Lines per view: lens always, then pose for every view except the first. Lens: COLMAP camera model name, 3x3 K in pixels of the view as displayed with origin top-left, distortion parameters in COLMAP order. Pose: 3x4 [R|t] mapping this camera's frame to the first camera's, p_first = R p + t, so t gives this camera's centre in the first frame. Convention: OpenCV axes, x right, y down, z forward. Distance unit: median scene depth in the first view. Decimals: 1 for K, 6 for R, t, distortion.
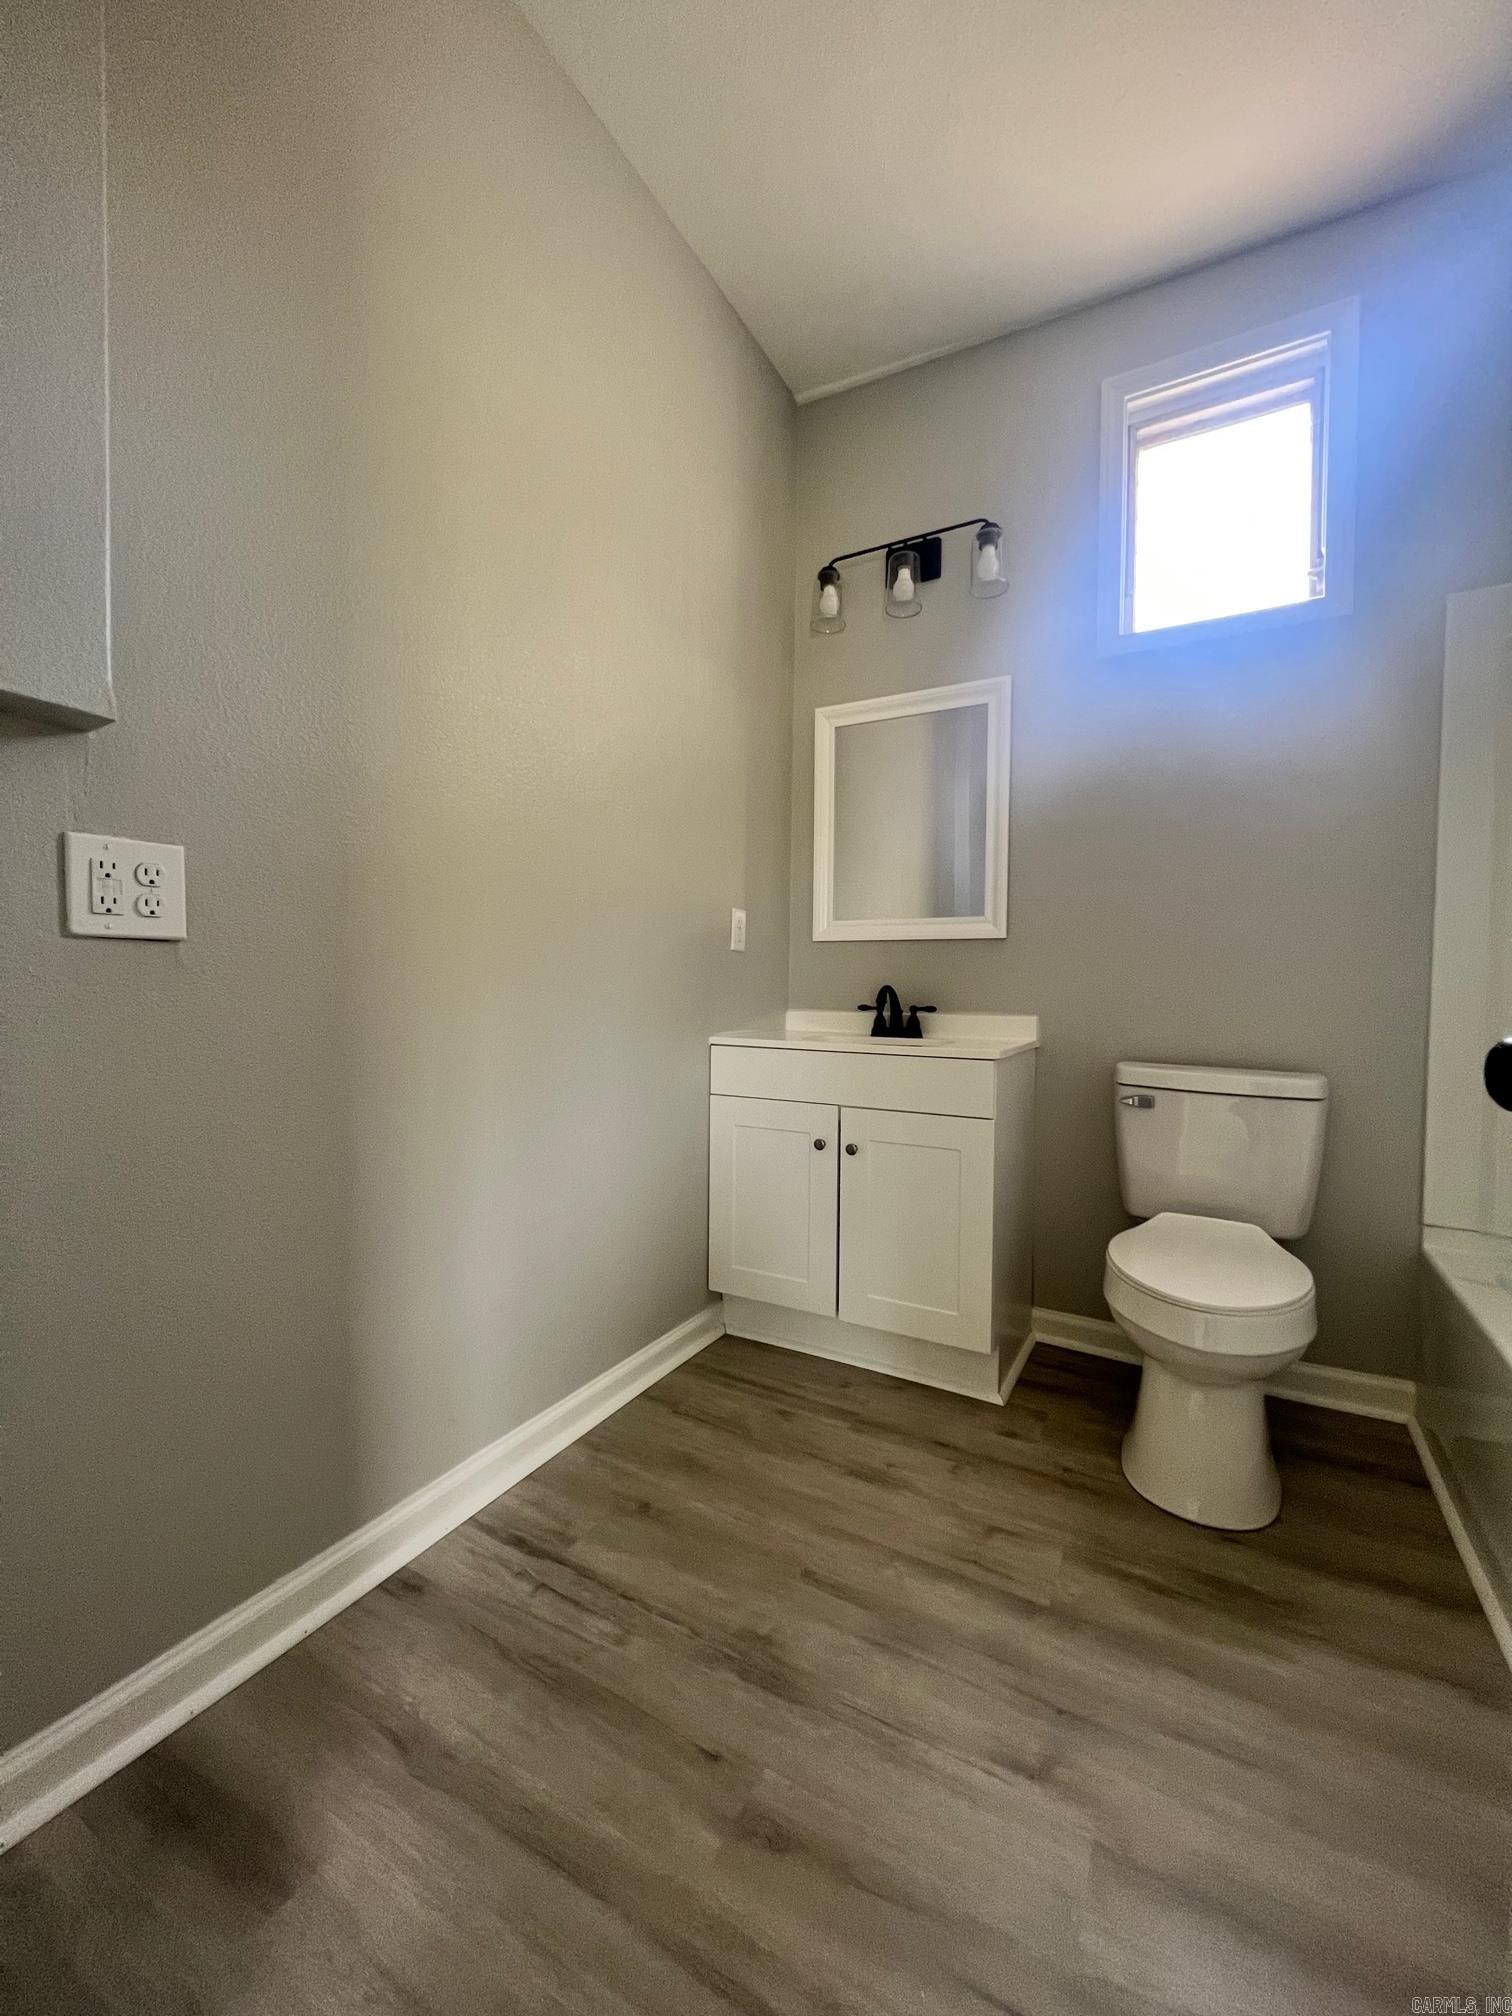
lens RADIAL K [[803.5, 0, 770.8], [0, 803.5, 1003.3], [0, 0, 1]] dist [0.000119, 0.000142]
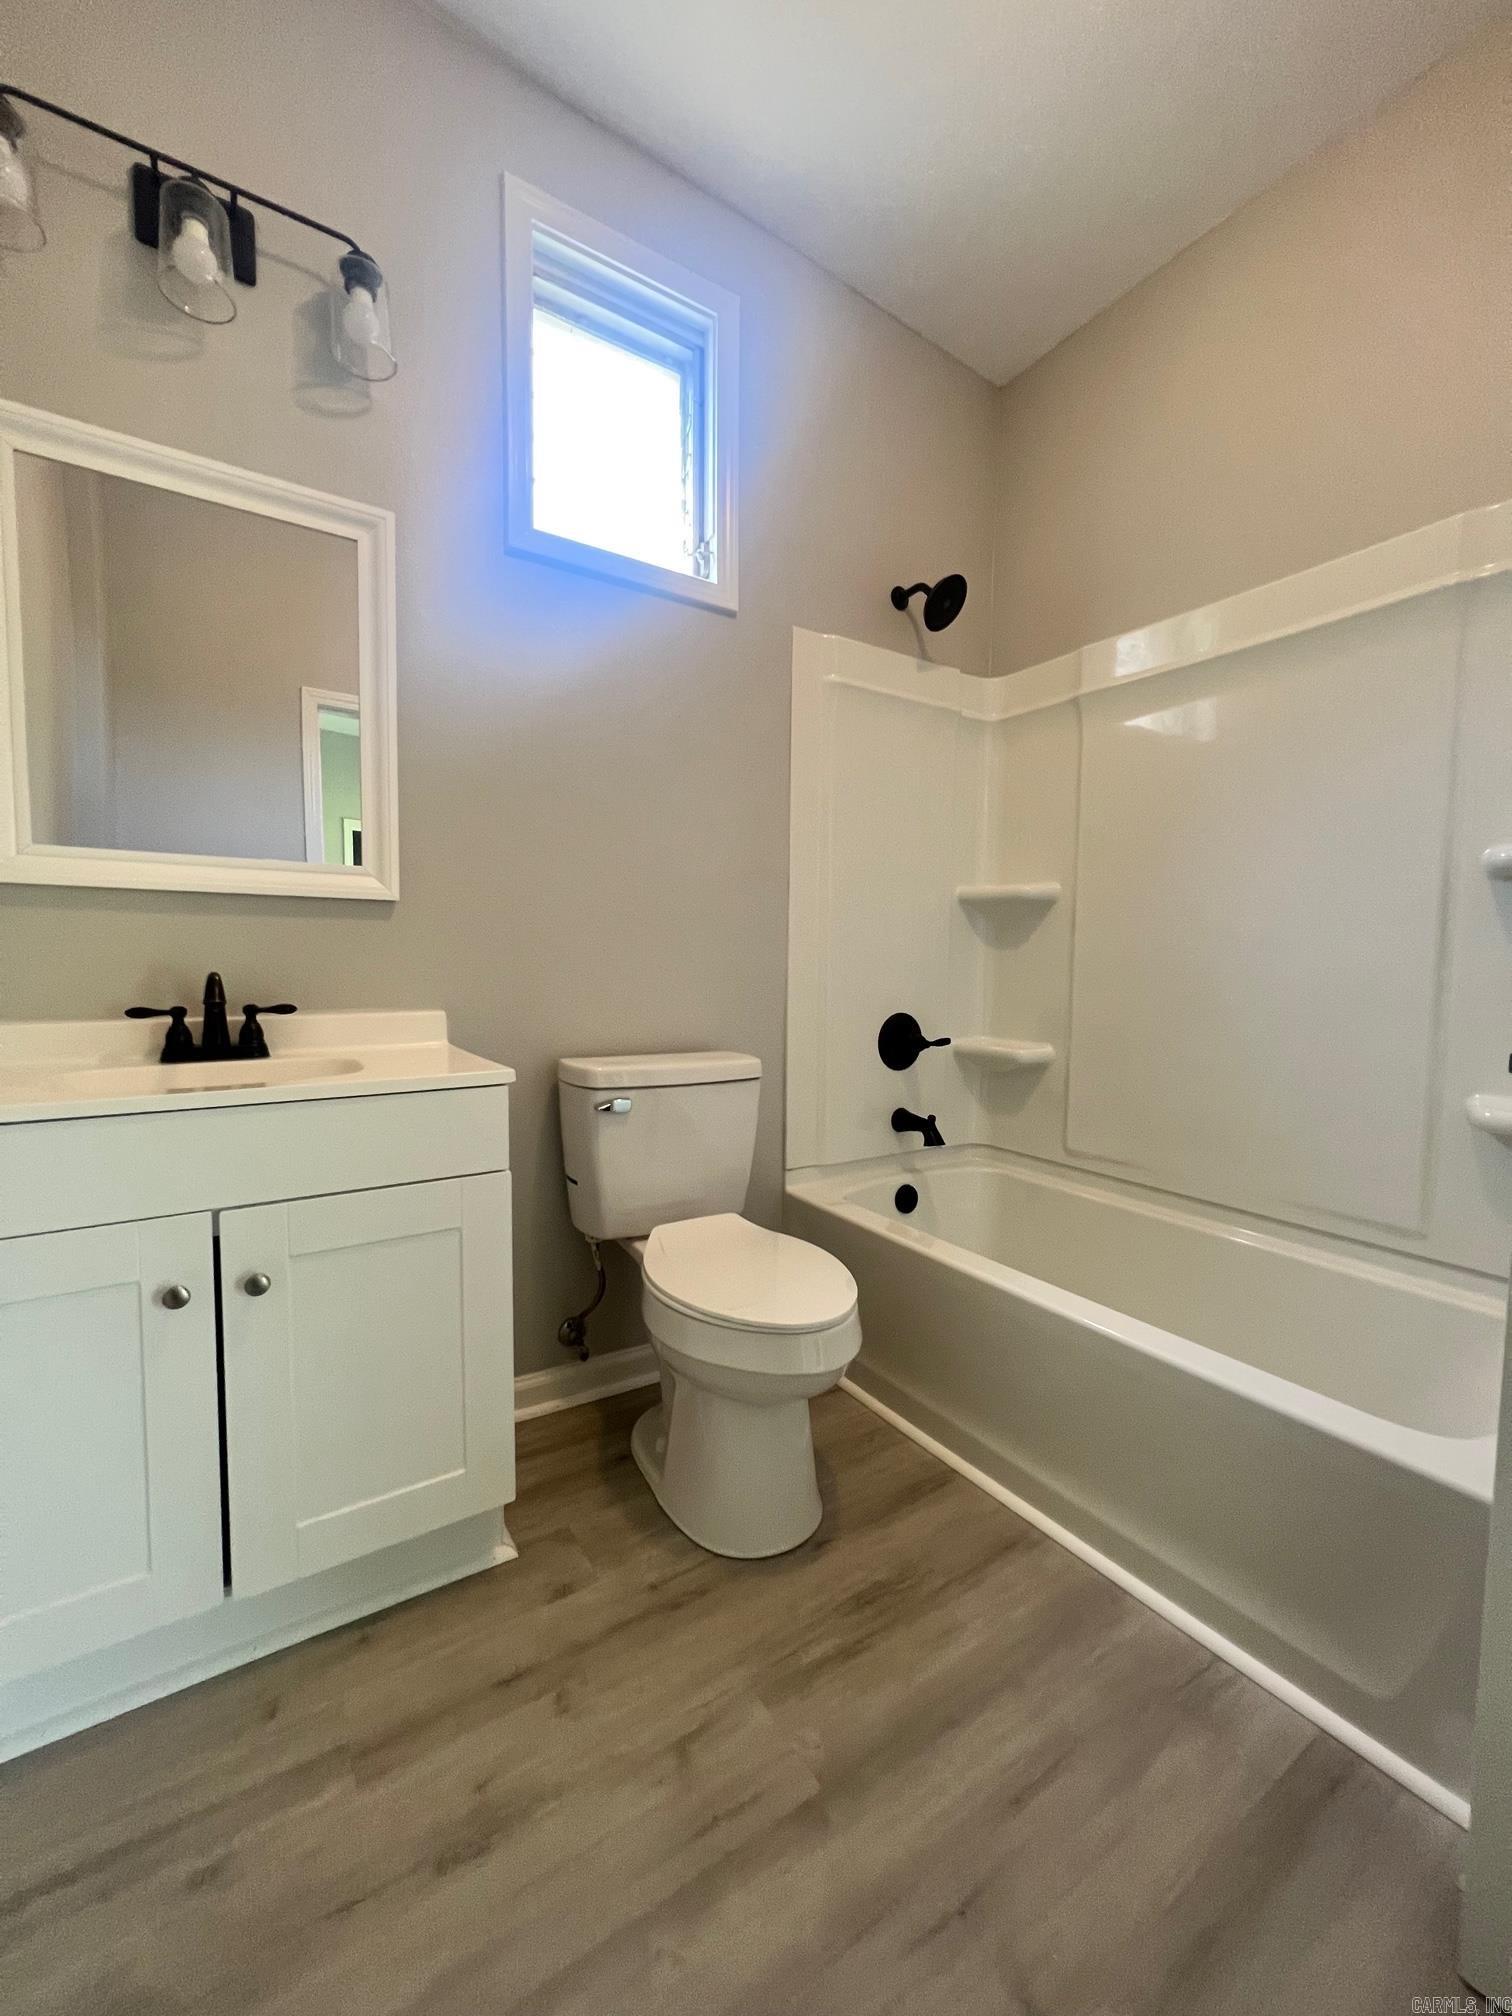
lens RADIAL K [[803.5, 0, 772.0], [0, 803.5, 1004.2], [0, 0, 1]] dist [0.000119, 0.000142]
pose [[0.461919, -0.057692, 0.885044, -0.206820], [0.013010, 0.998216, 0.058279, -0.032532], [-0.886827, -0.015405, 0.461845, 0.450544]]
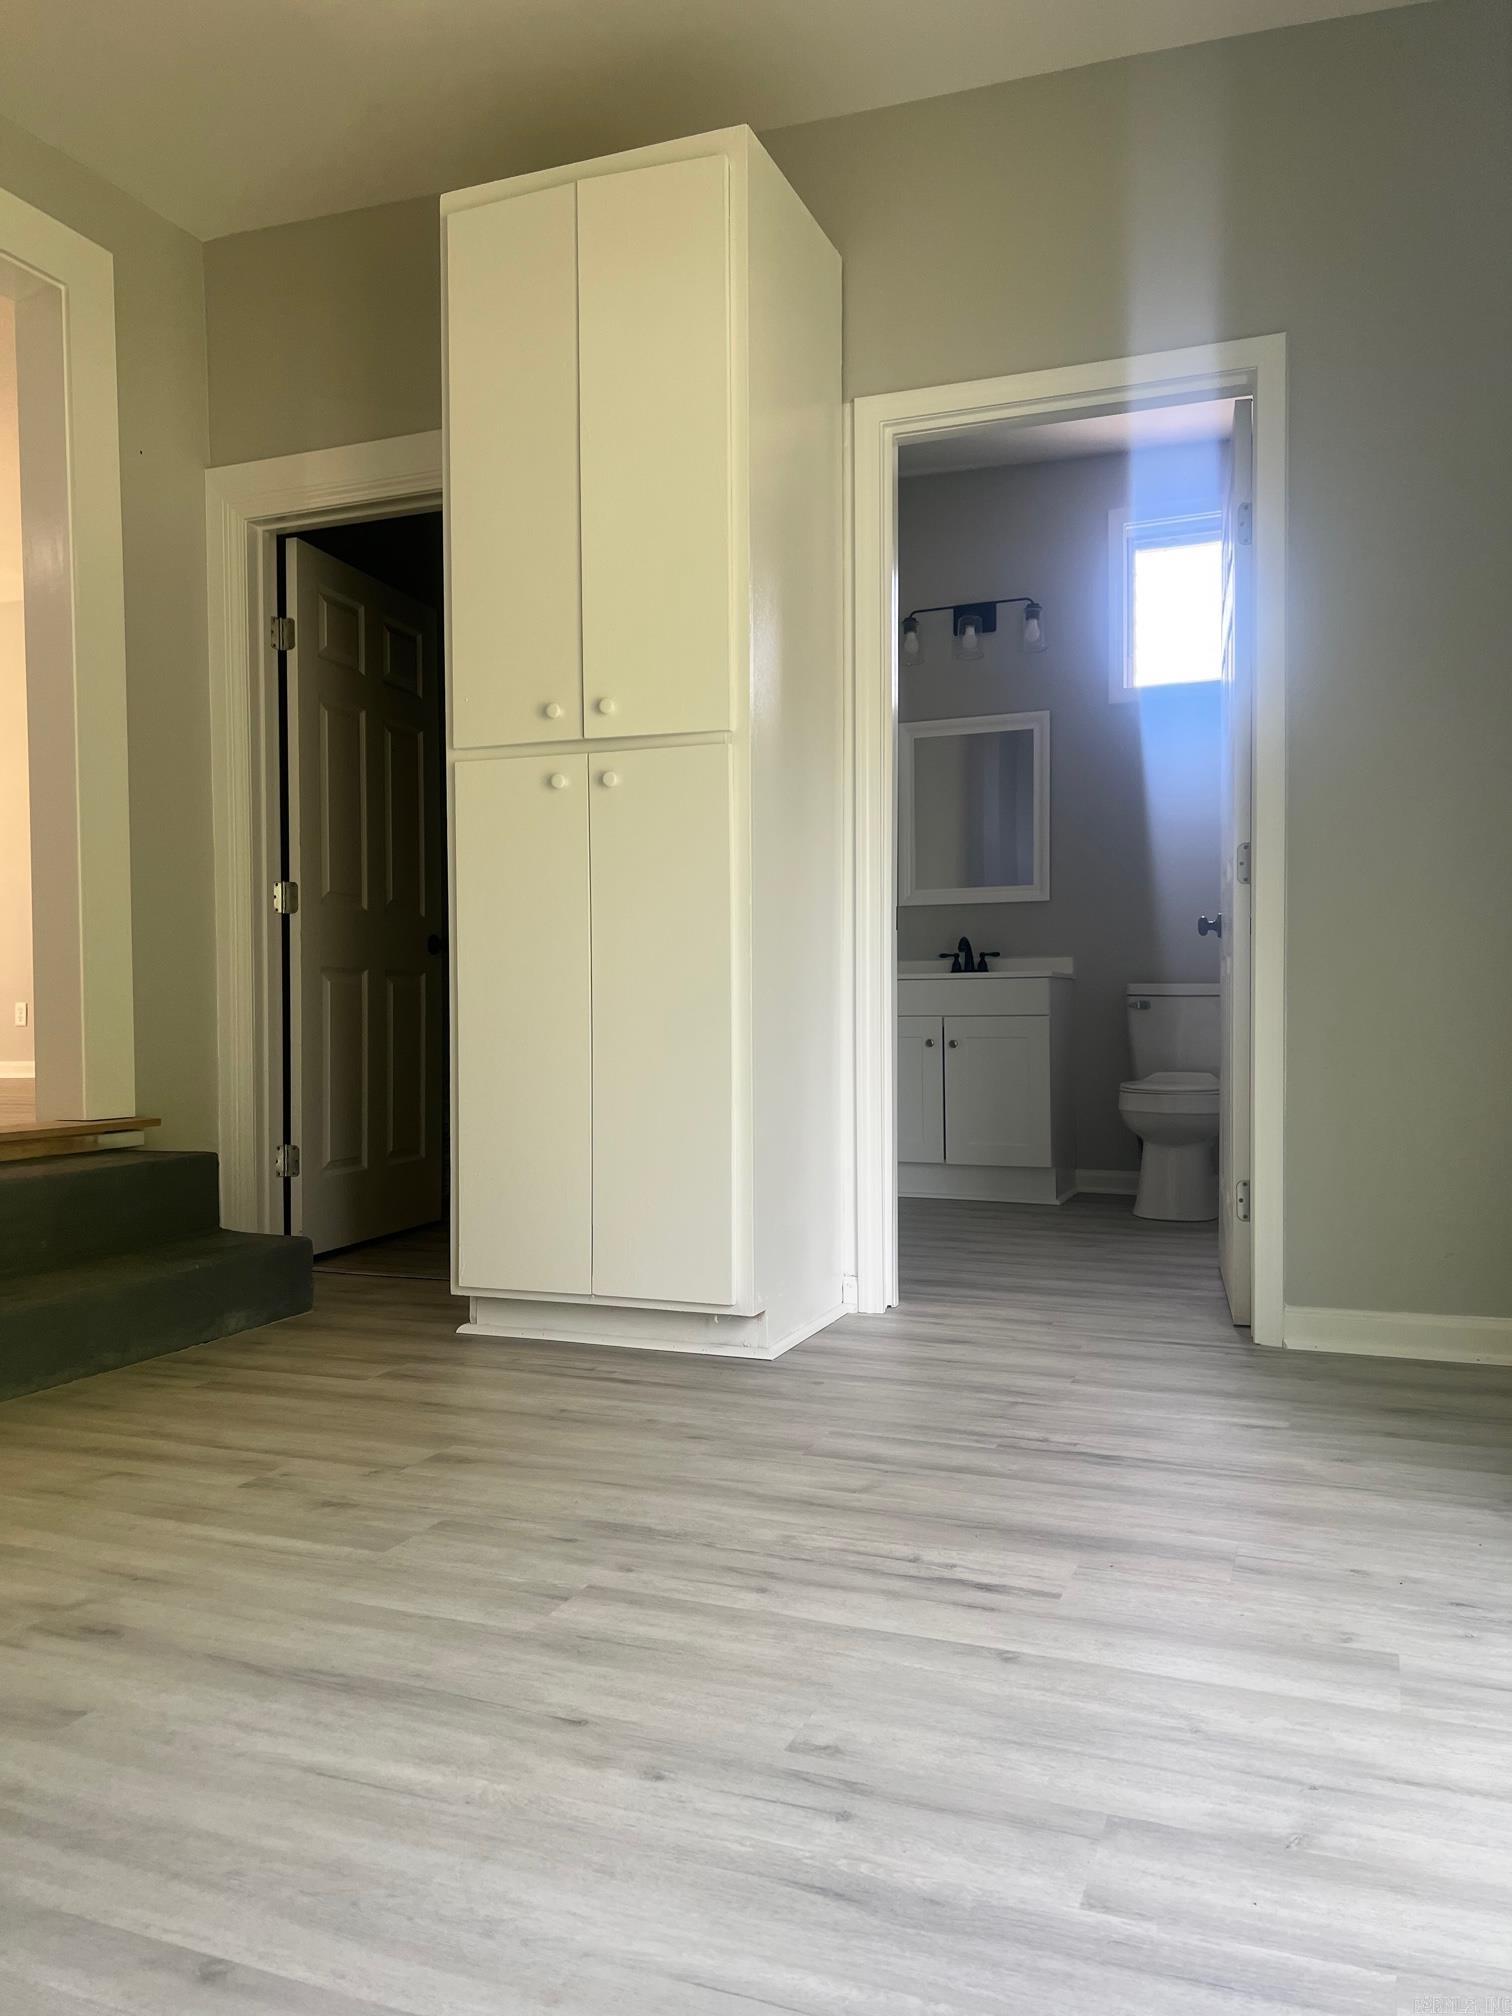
lens RADIAL K [[1523.7, 0, 737.2], [0, 1523.7, 1007.9], [0, 0, 1]] dist [0.060181, -0.004746]
pose [[0.993801, -0.013533, 0.110349, -0.603748], [0.016995, 0.999390, -0.030496, 0.195855], [-0.109869, 0.032183, 0.993425, -1.745236]]
